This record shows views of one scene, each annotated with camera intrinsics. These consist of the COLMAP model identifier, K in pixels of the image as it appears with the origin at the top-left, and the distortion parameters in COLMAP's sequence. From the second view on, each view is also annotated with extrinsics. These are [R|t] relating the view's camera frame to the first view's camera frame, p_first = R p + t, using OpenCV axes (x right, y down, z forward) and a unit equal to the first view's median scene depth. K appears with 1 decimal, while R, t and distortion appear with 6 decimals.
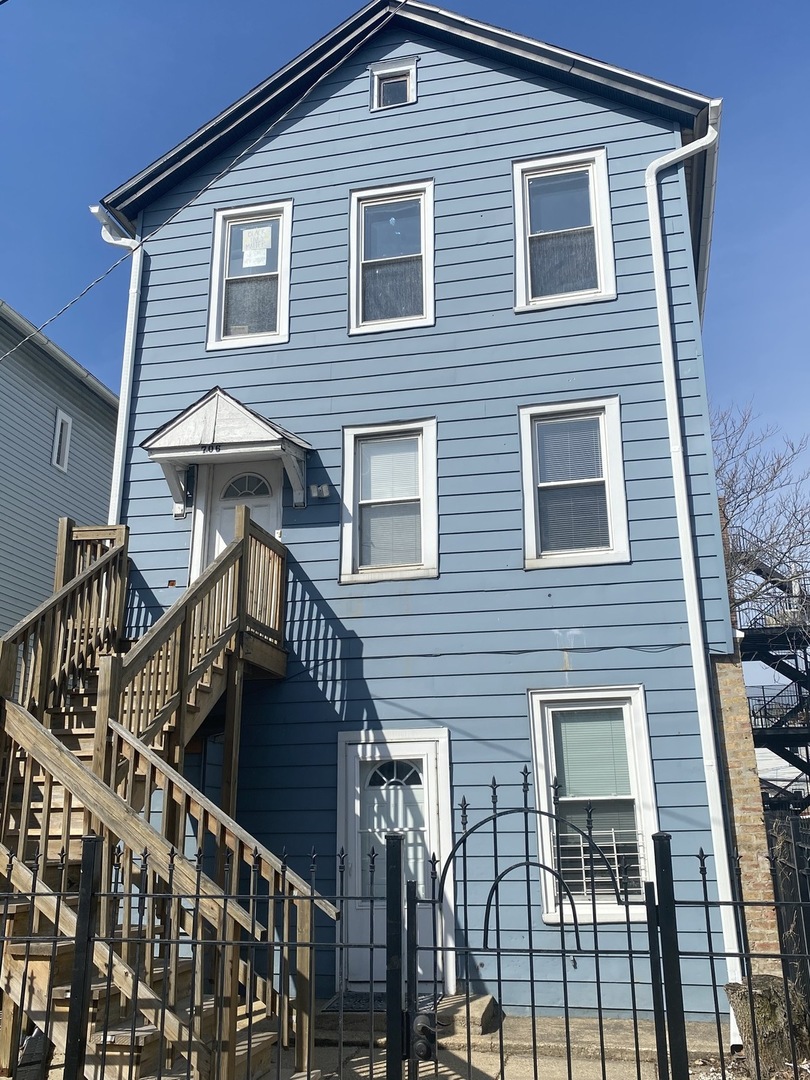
lens RADIAL K [[1012.1, 0, 405.0], [0, 1012.1, 540.0], [0, 0, 1]] dist [0.039860, -0.004349]
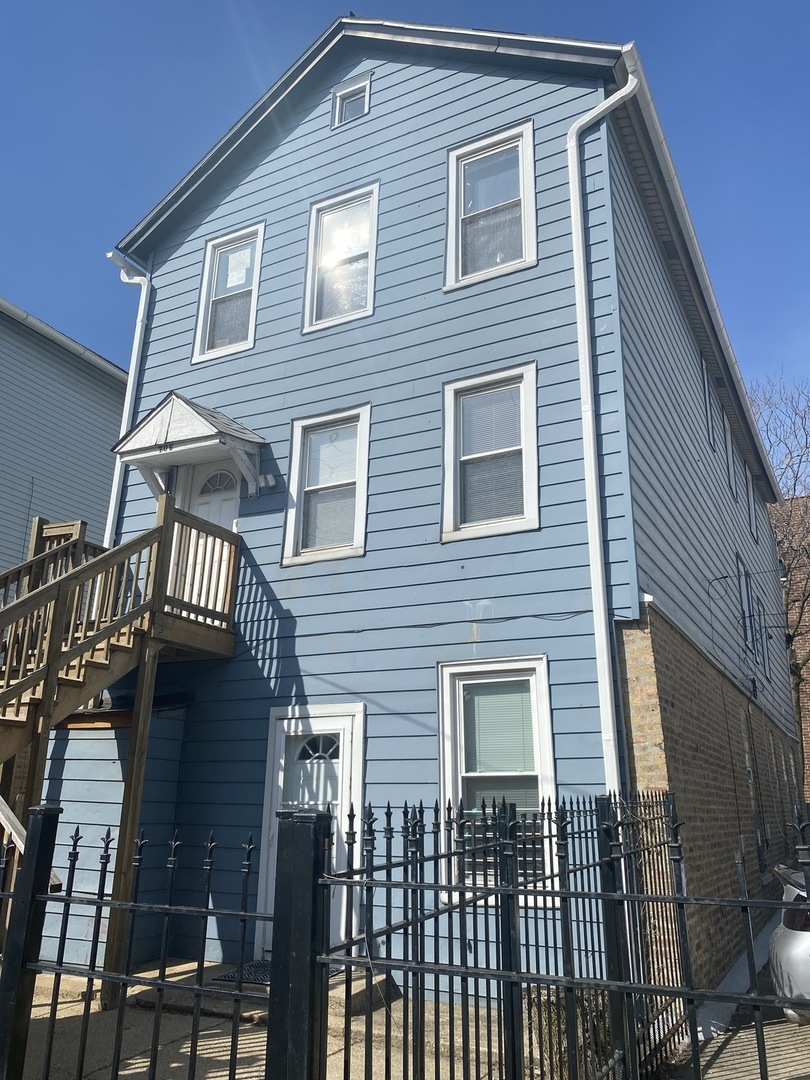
lens RADIAL K [[859.6, 0, 405.0], [0, 859.6, 540.0], [0, 0, 1]] dist [0.012063, 0.060813]
pose [[0.968169, -0.051181, -0.245008, 0.282221], [0.045164, 0.998525, -0.030117, 0.048733], [0.246188, 0.018093, 0.969053, 0.168798]]
